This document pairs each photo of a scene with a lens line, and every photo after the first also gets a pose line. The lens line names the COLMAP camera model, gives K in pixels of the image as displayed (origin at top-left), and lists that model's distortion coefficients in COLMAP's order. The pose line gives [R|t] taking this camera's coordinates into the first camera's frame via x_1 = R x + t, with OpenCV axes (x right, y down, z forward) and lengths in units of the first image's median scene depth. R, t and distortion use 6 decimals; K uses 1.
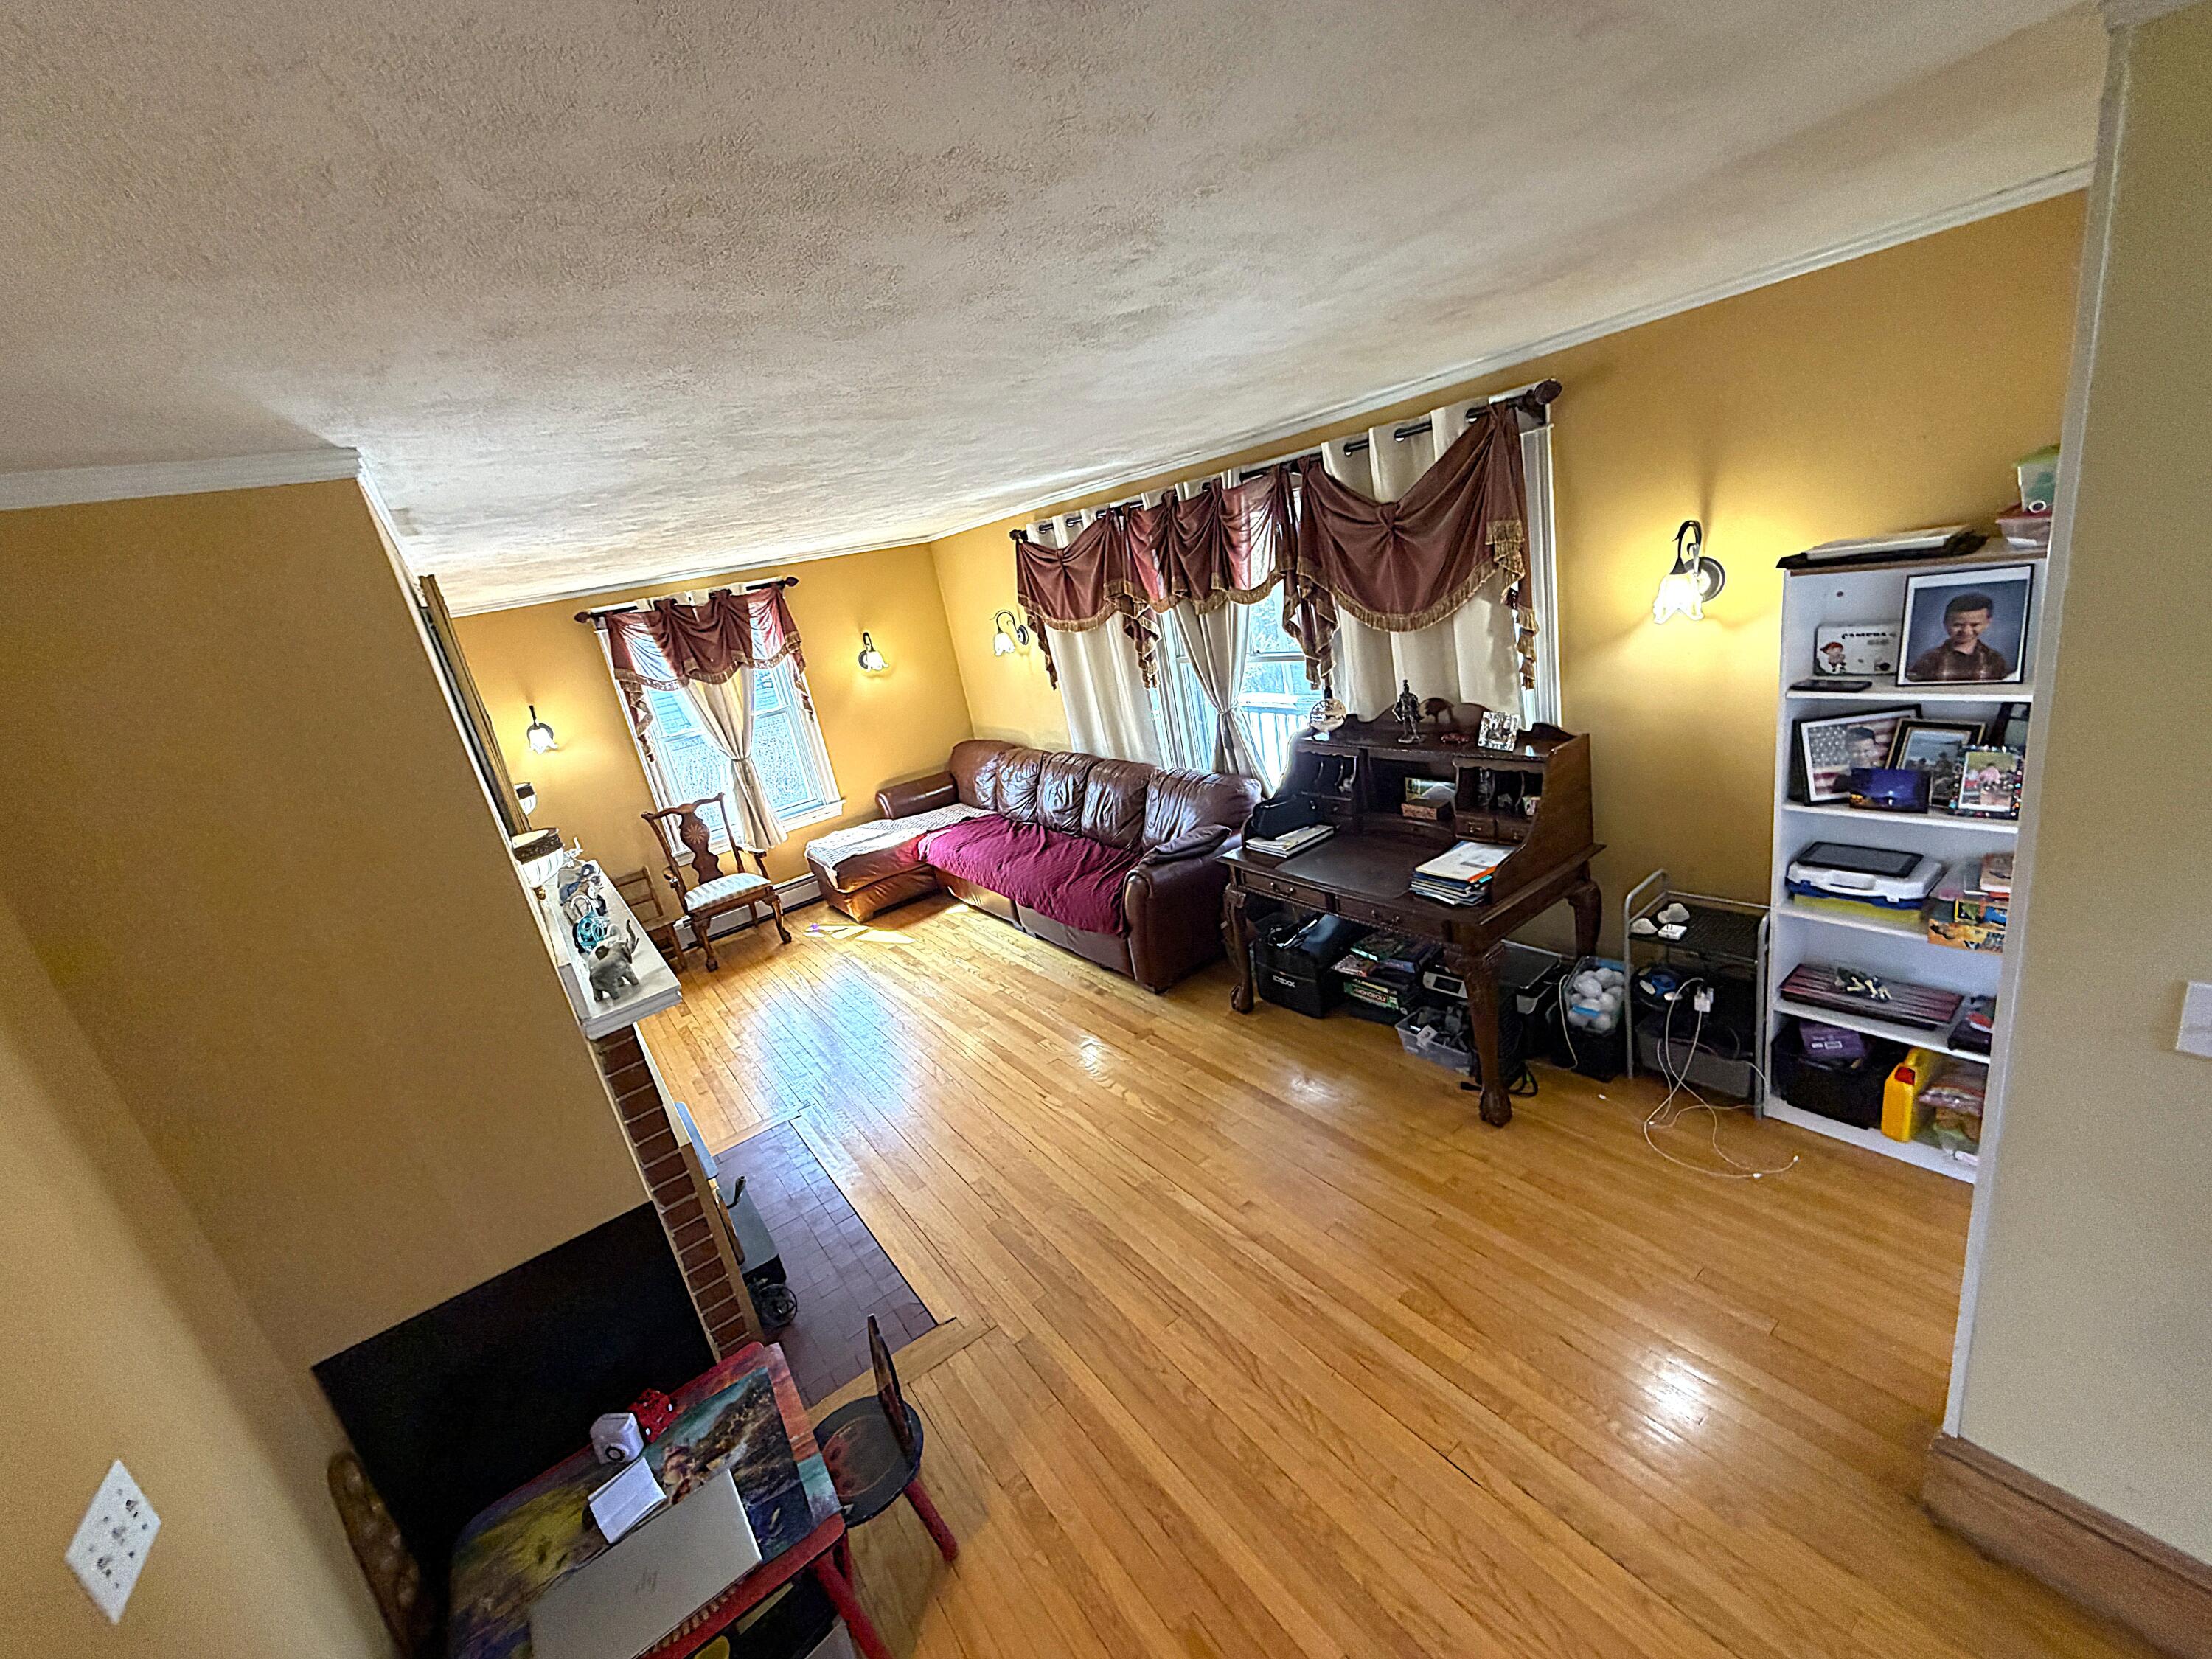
lens RADIAL K [[887.2, 0, 1106.5], [0, 887.2, 825.4], [0, 0, 1]] dist [-0.000256, 0.000219]
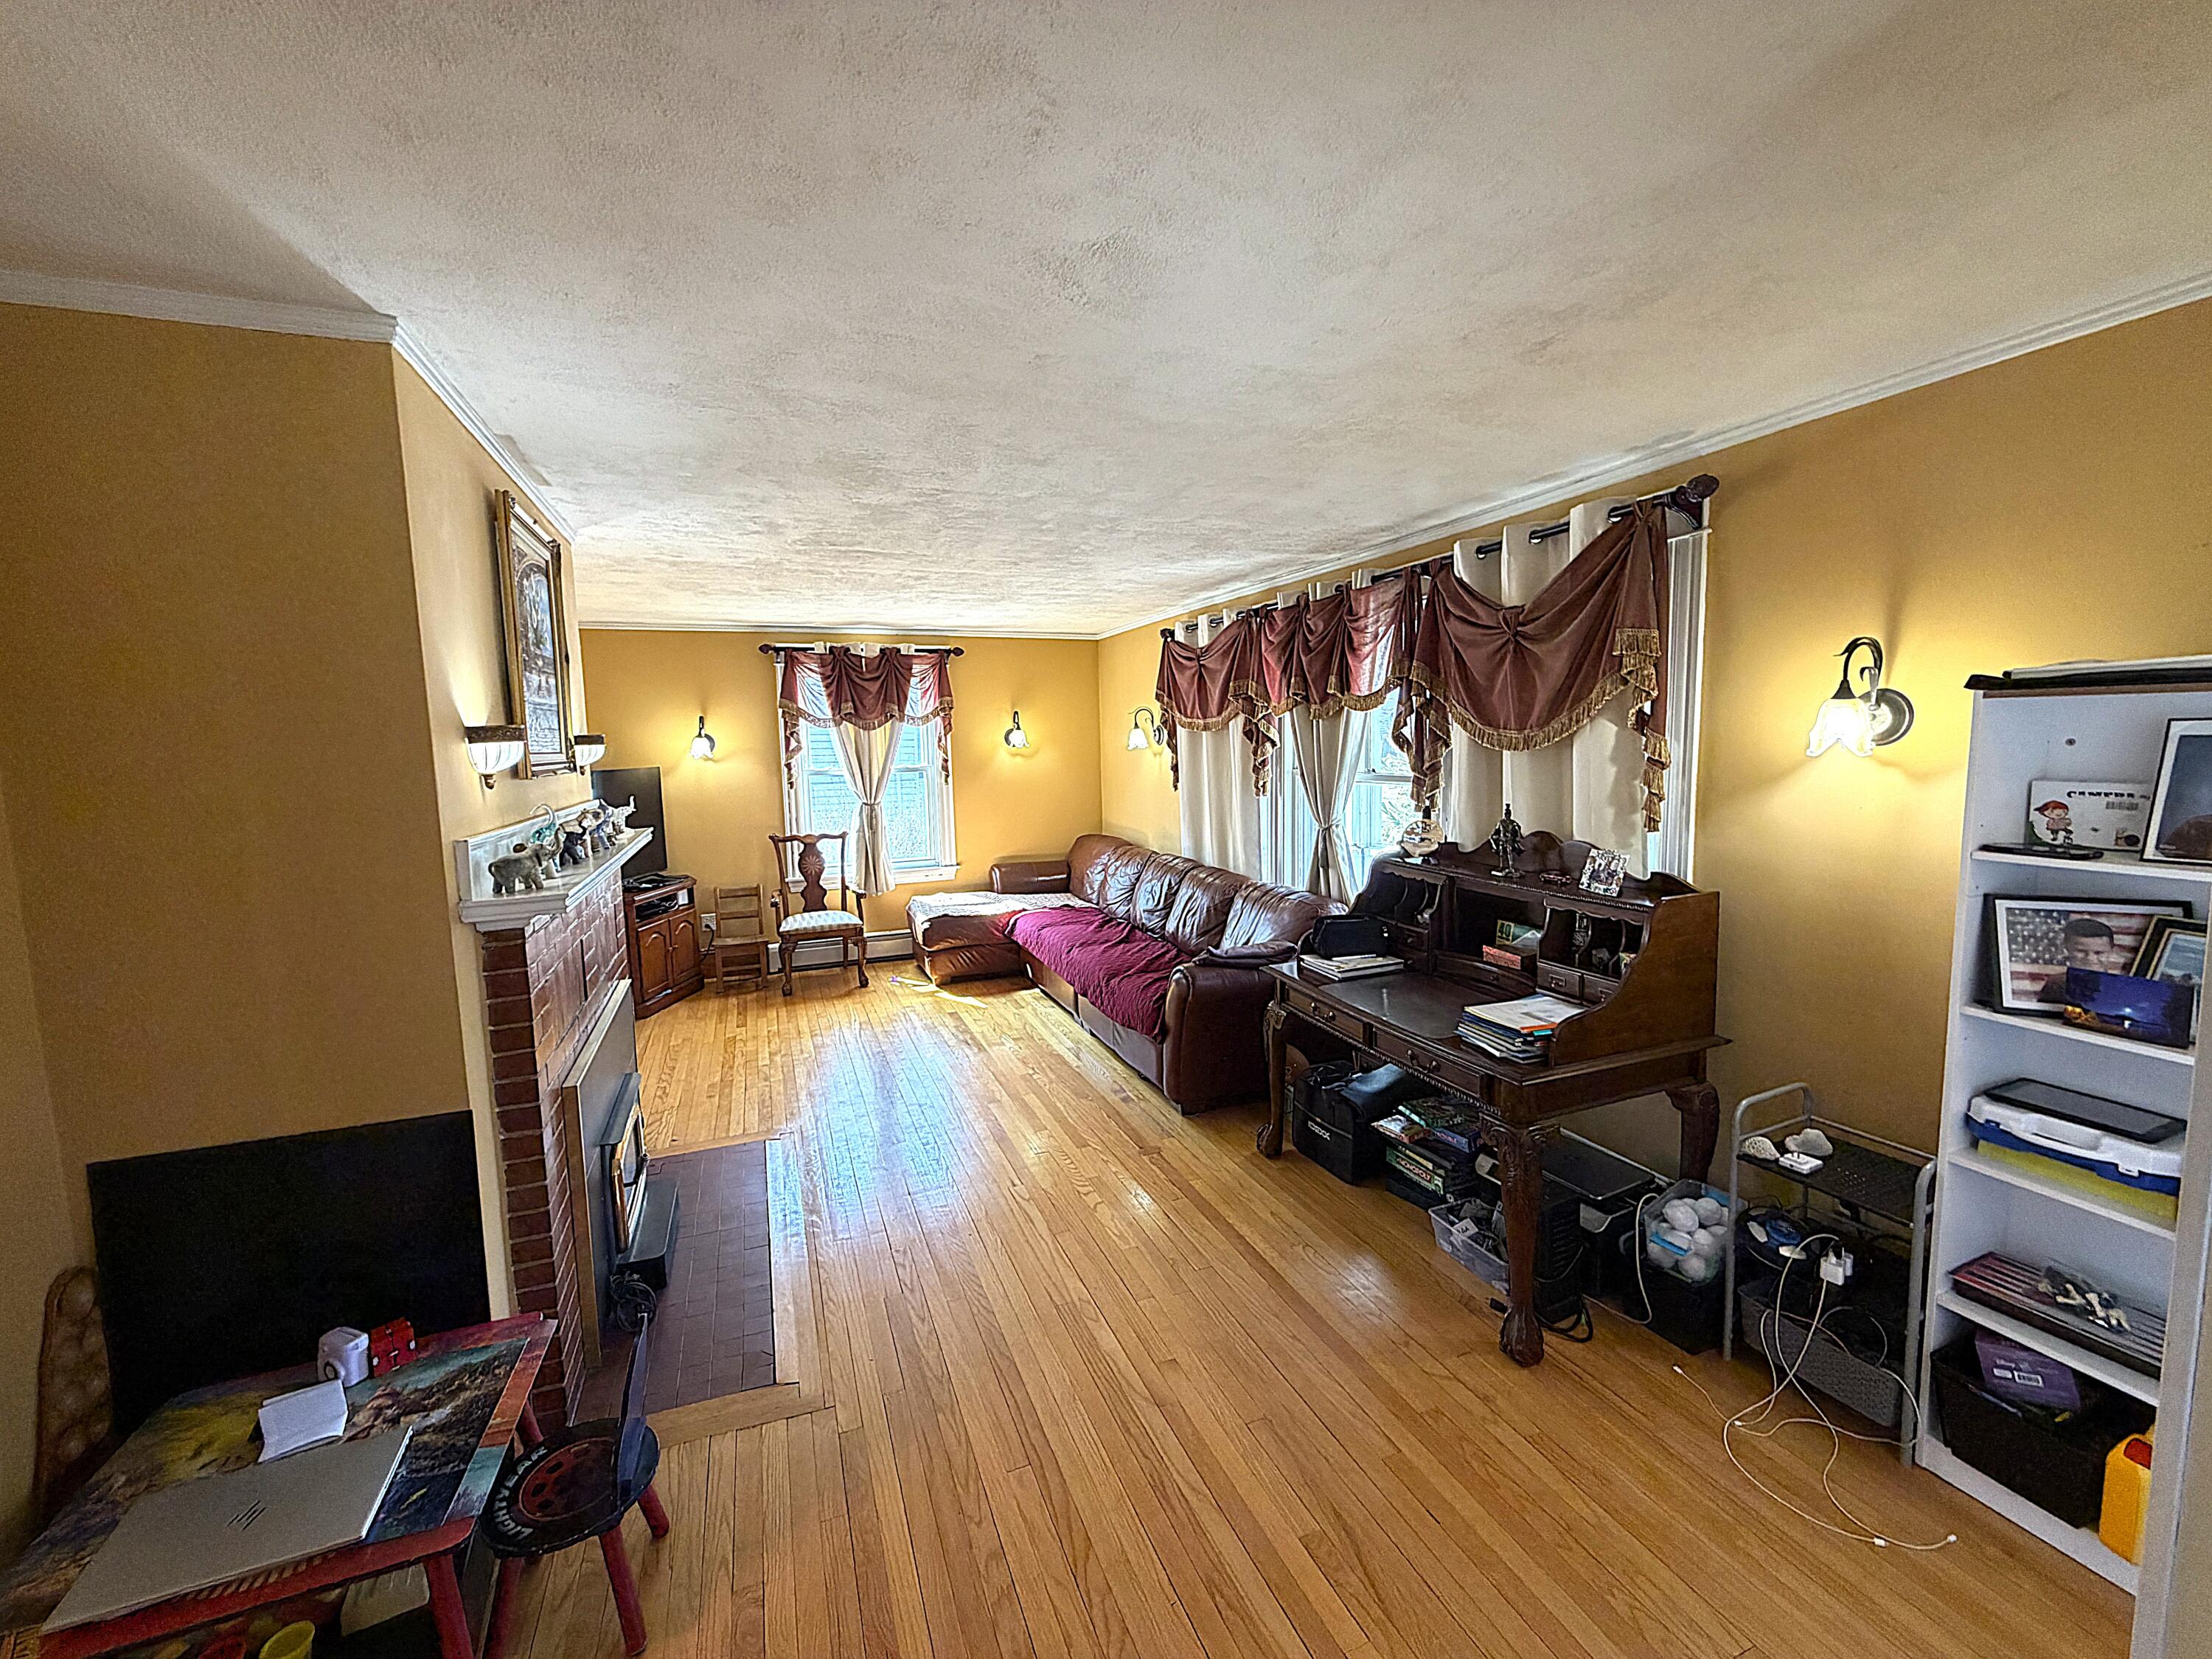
lens RADIAL K [[887.2, 0, 1106.0], [0, 887.2, 827.2], [0, 0, 1]] dist [-0.000256, 0.000219]
pose [[0.956885, 0.182870, -0.225676, 0.176751], [-0.217756, 0.965811, -0.140686, 0.072463], [0.192233, 0.183762, 0.963991, 0.101661]]
